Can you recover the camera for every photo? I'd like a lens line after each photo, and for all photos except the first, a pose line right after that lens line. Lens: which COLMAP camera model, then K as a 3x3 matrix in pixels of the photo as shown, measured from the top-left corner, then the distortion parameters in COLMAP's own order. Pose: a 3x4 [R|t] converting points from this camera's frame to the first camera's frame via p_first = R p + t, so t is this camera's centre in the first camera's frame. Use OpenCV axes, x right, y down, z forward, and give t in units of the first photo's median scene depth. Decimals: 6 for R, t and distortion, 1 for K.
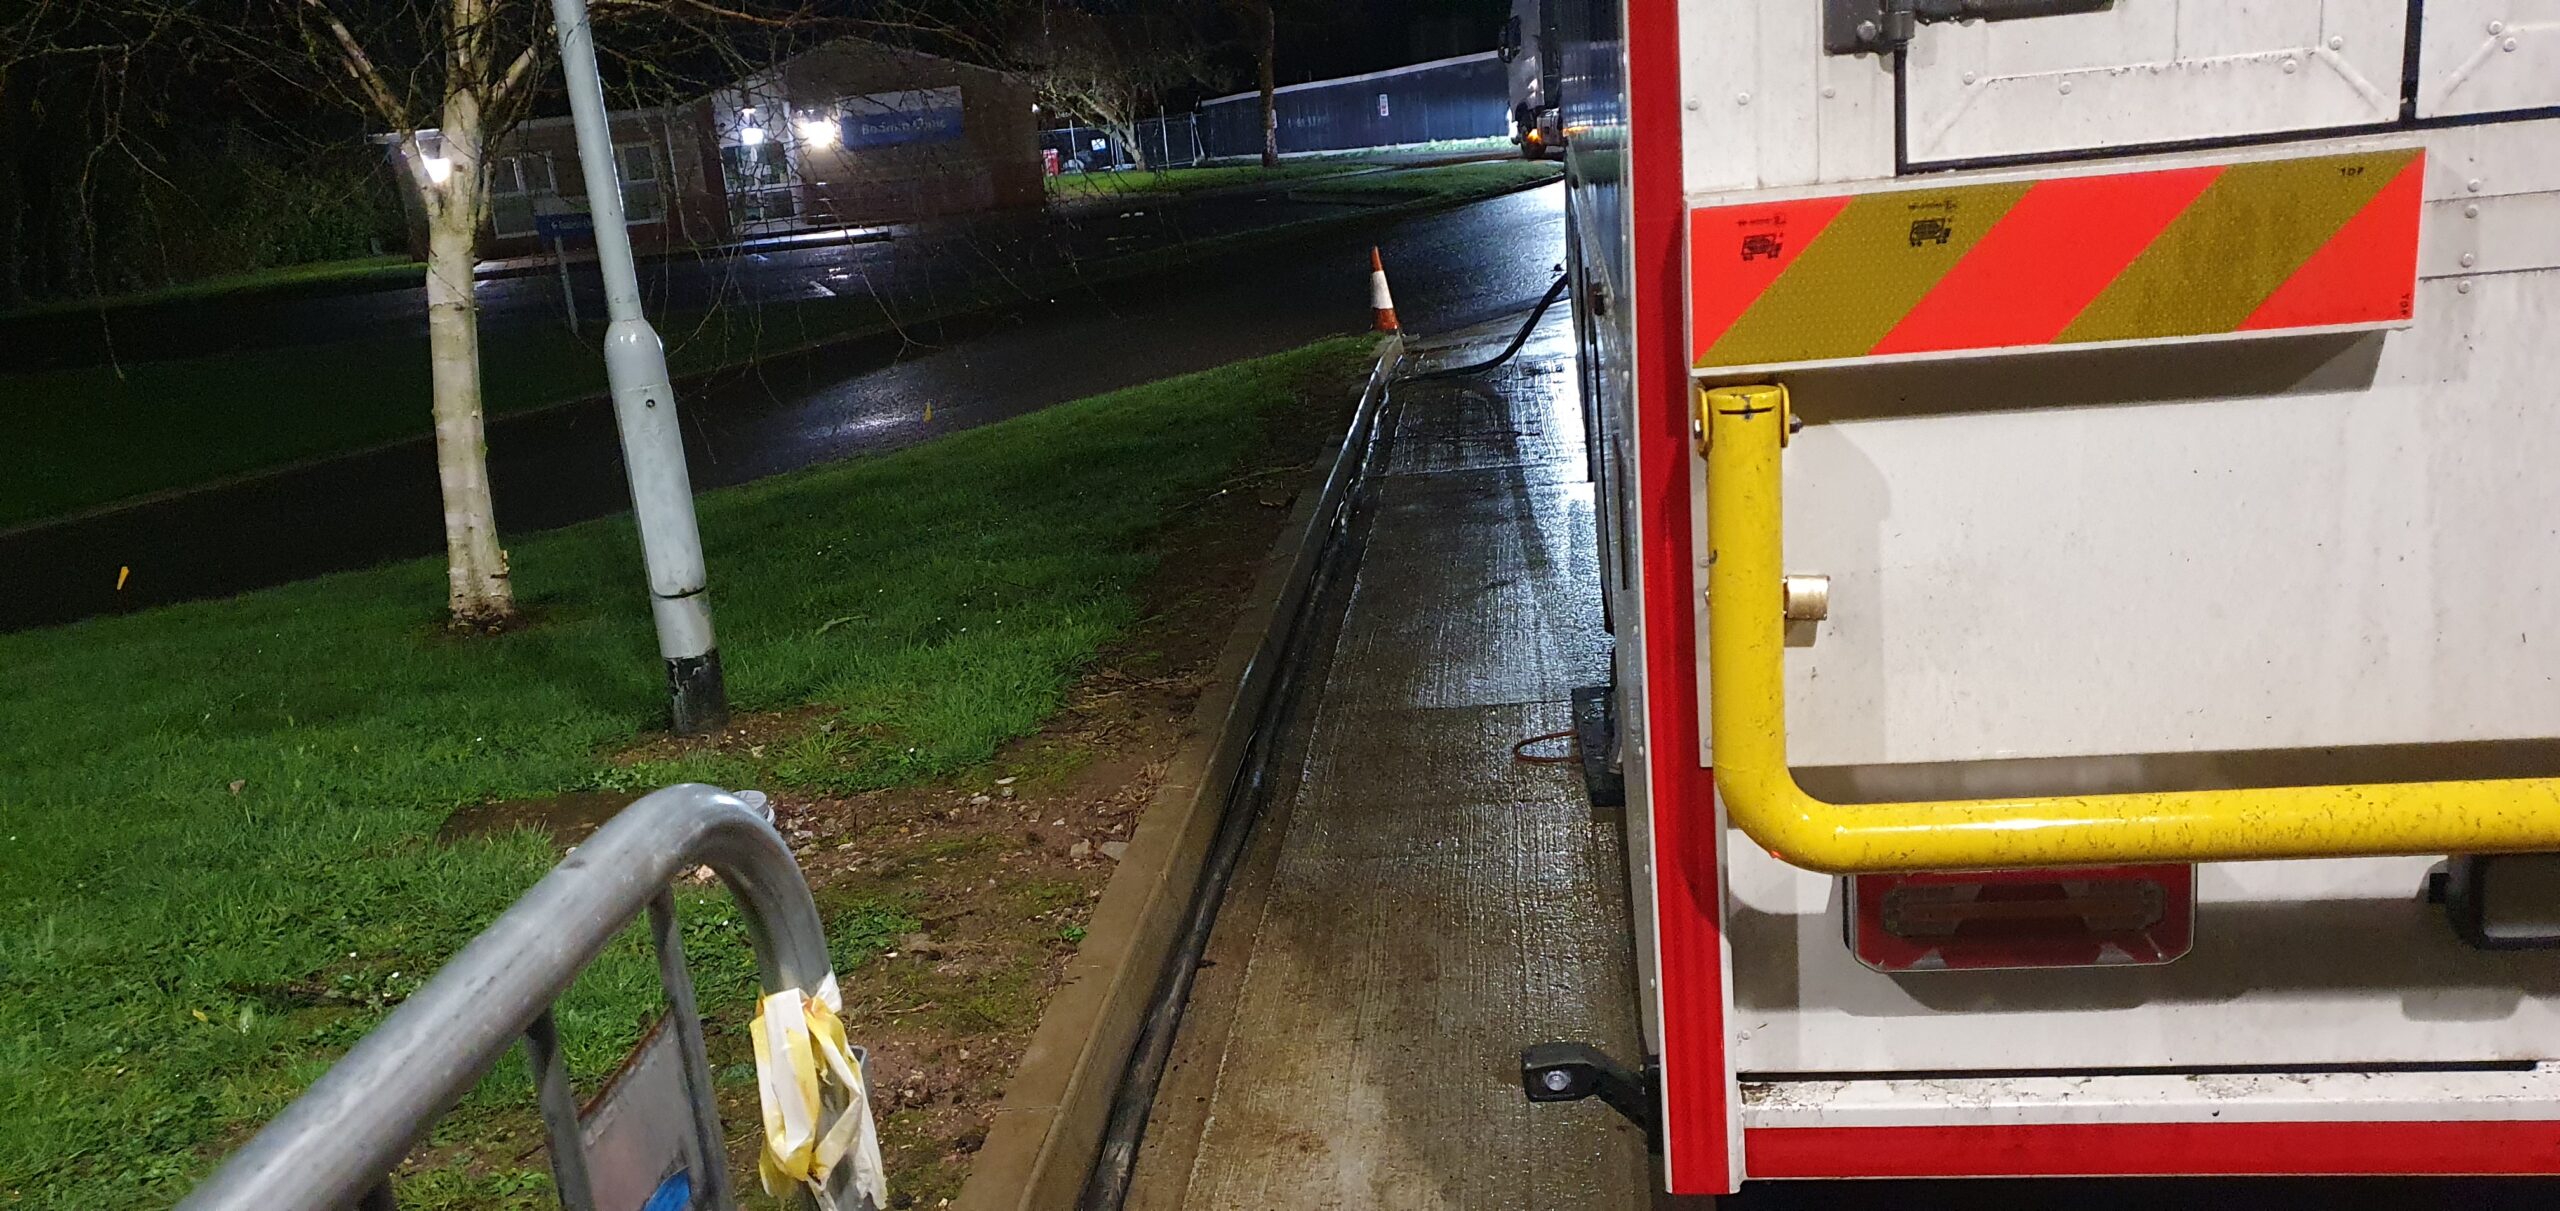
lens RADIAL K [[1932.8, 0, 1281.3], [0, 1932.8, 638.7], [0, 0, 1]] dist [0.017385, -0.002536]
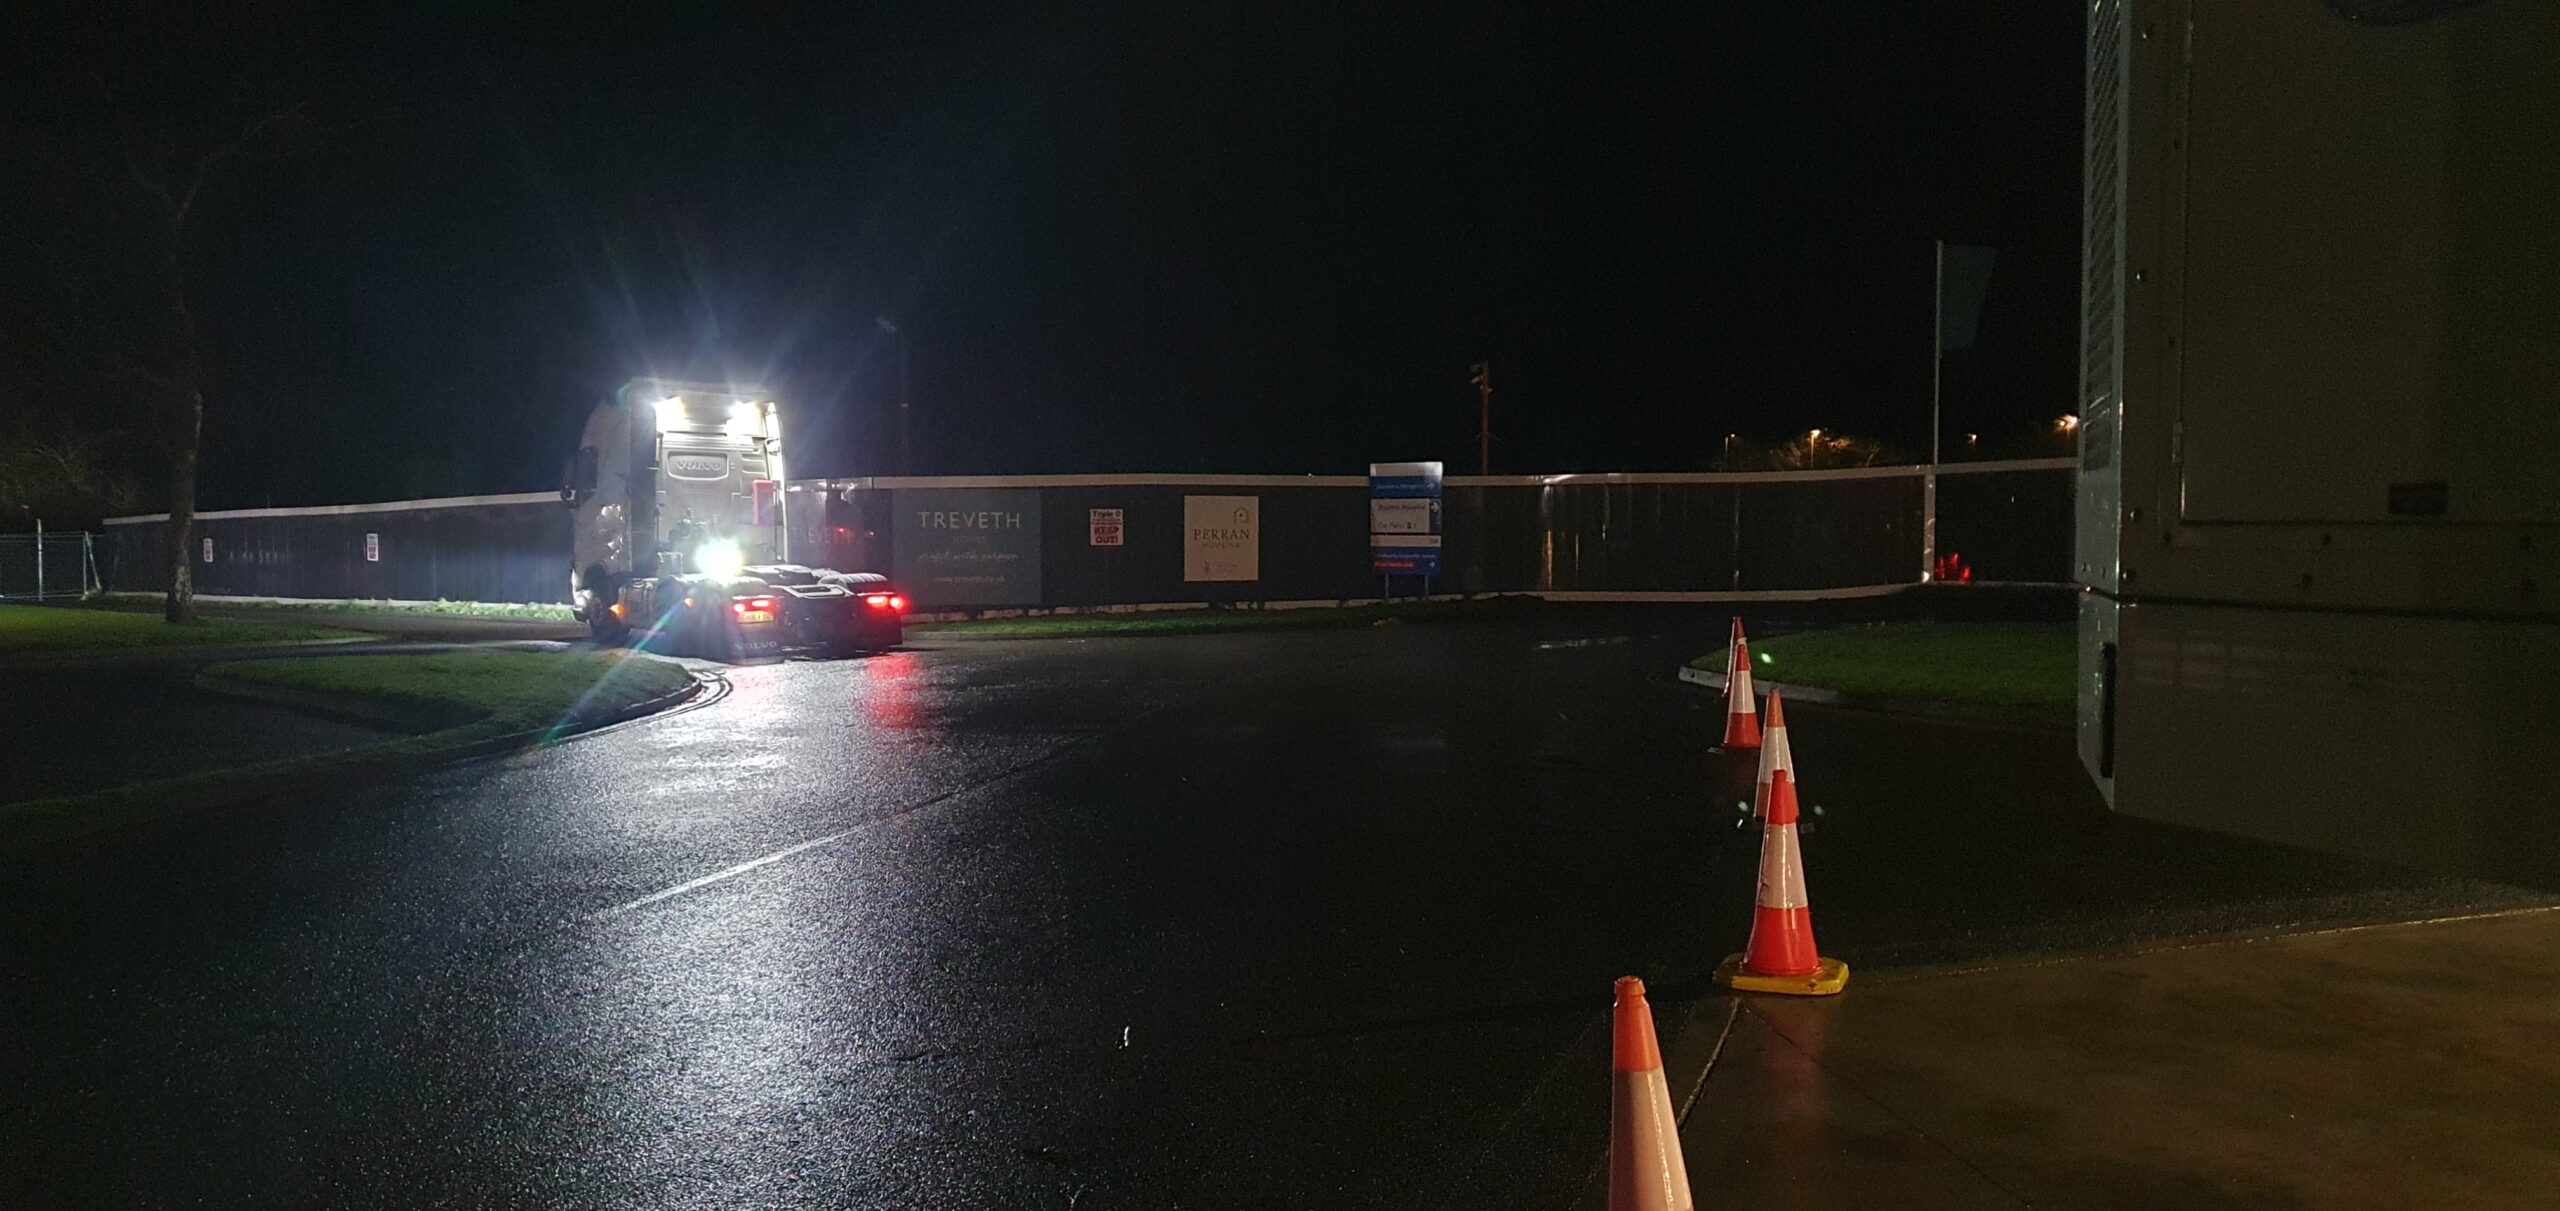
lens RADIAL K [[1932.8, 0, 1281.3], [0, 1932.8, 638.7], [0, 0, 1]] dist [0.017385, -0.002536]
pose [[0.876848, 0.074150, 0.475015, 0.008004], [0.041013, 0.972896, -0.227577, -0.061832], [-0.479015, 0.219033, 0.850041, 0.222262]]
